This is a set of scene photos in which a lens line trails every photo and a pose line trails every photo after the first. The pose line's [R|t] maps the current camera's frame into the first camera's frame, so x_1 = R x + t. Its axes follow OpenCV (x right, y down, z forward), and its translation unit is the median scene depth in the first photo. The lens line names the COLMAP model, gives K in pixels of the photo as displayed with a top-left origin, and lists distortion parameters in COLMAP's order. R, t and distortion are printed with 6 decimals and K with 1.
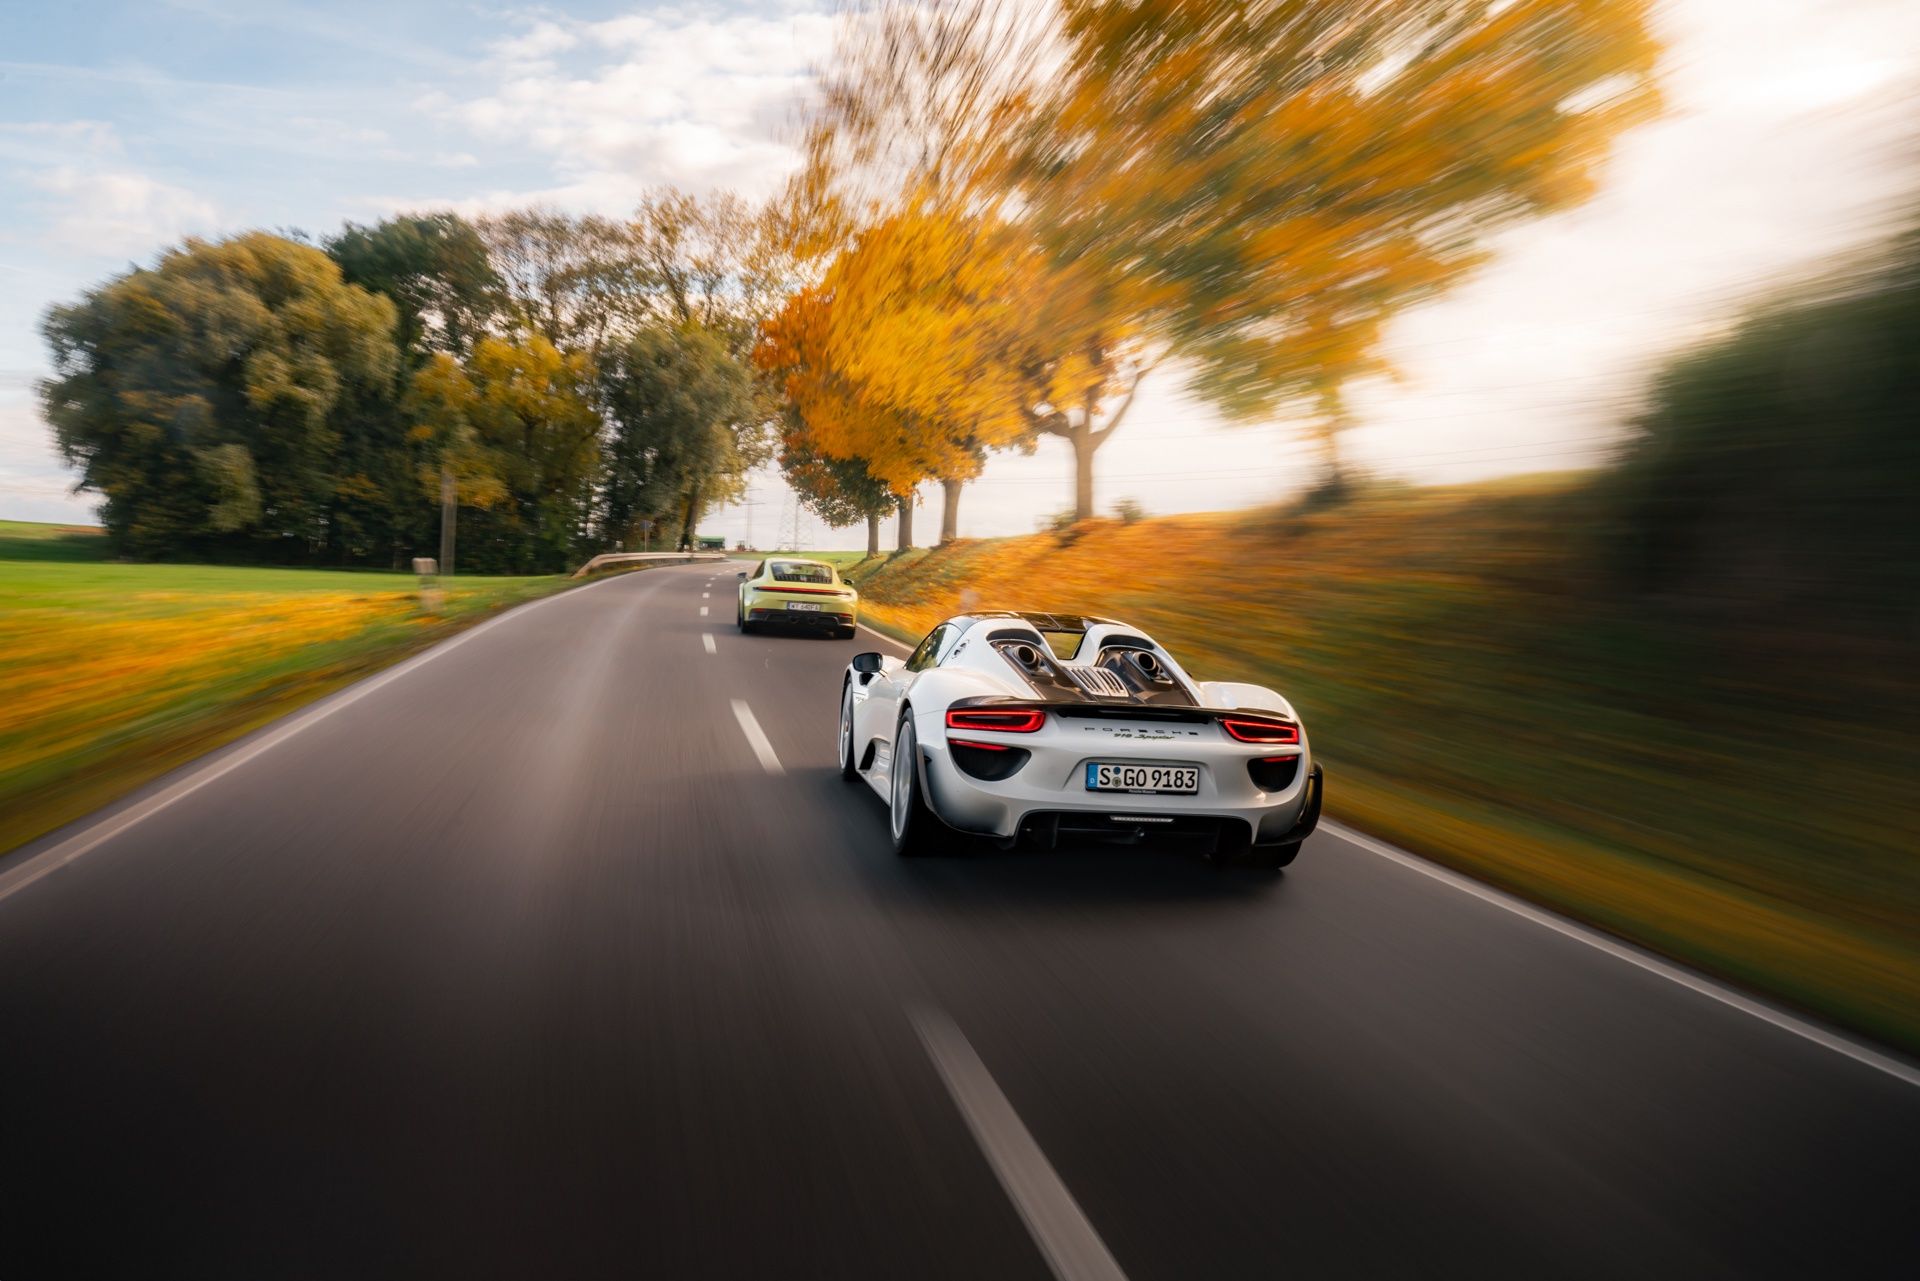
lens RADIAL K [[1876.3, 0, 960.0], [0, 1876.3, 640.5], [0, 0, 1]] dist [-0.005058, 0.018760]
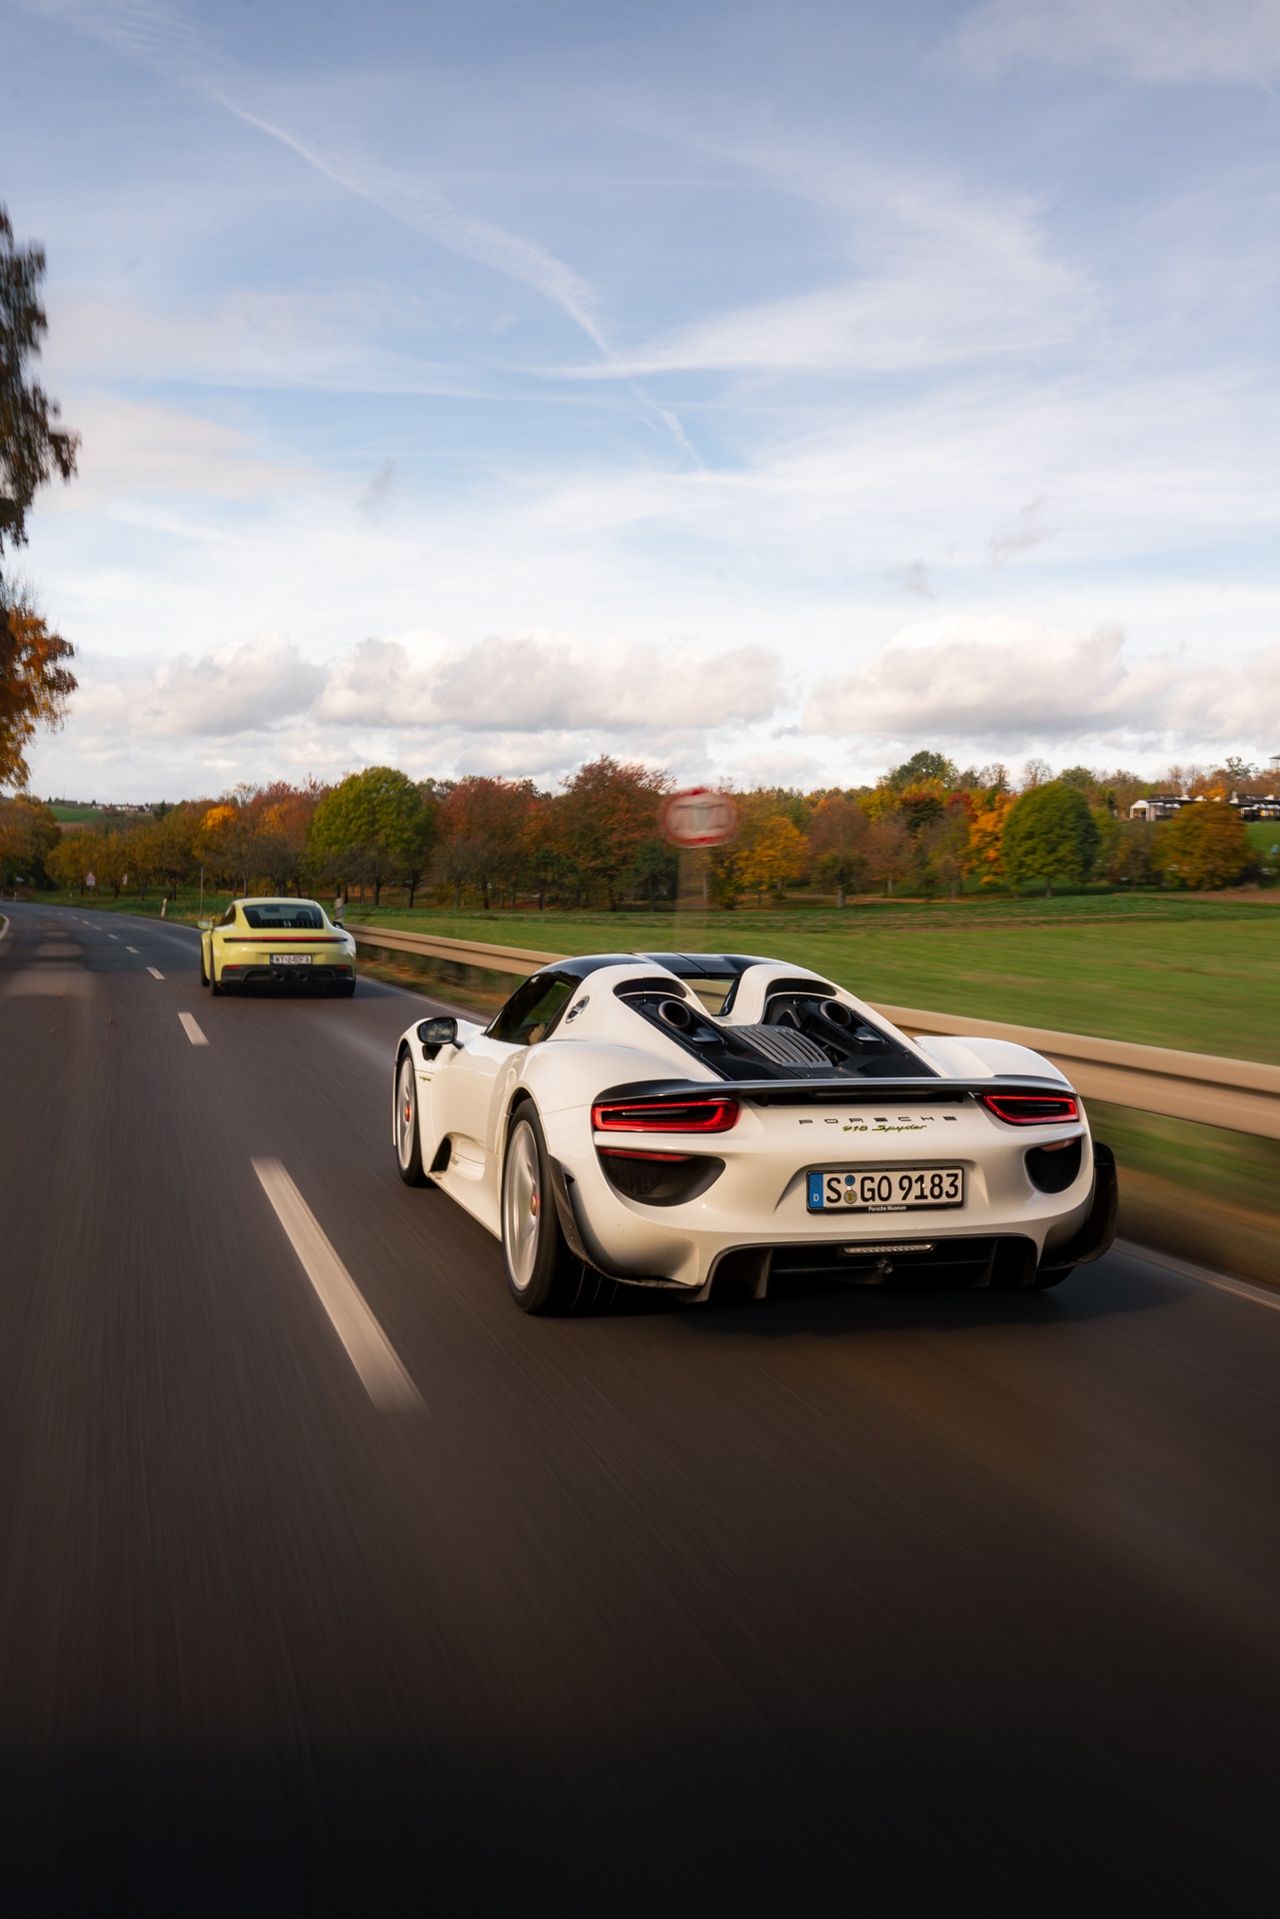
lens RADIAL K [[1875.3, 0, 640.0], [0, 1875.3, 959.5], [0, 0, 1]] dist [-0.005058, 0.018760]
pose [[0.993330, -0.050853, 0.103486, -0.057995], [0.051633, 0.998654, -0.004872, -0.011522], [-0.103099, 0.010183, 0.994619, 0.321184]]
